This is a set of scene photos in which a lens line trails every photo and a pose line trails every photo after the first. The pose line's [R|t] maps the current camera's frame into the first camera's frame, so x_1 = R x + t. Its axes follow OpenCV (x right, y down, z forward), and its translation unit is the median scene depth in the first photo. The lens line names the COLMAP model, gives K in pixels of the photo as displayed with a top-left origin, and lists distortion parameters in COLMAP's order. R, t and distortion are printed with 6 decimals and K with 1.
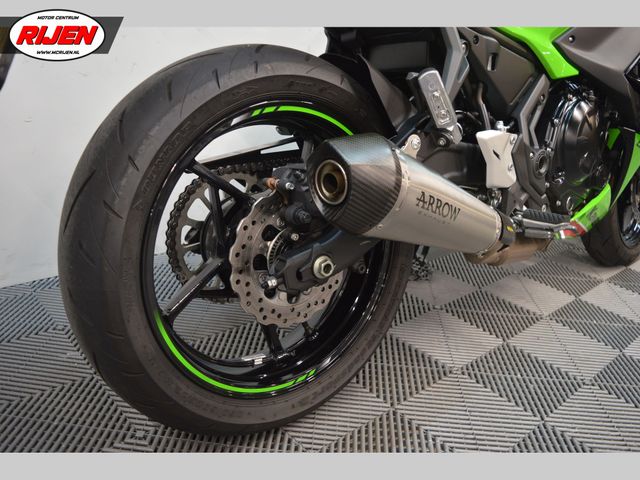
lens RADIAL K [[549.0, 0, 322.7], [0, 549.0, 240.2], [0, 0, 1]] dist [-0.099612, -0.000630]
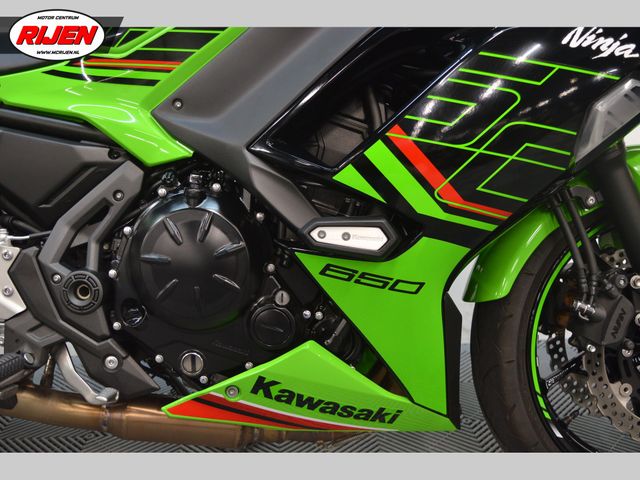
lens RADIAL K [[659.5, 0, 322.4], [0, 659.5, 245.0], [0, 0, 1]] dist [-0.075342, 0.000000]
pose [[0.776700, 0.036986, -0.628784, 1.558136], [-0.149030, 0.980721, -0.126400, -0.190937], [0.611987, 0.191883, 0.767237, 0.741171]]
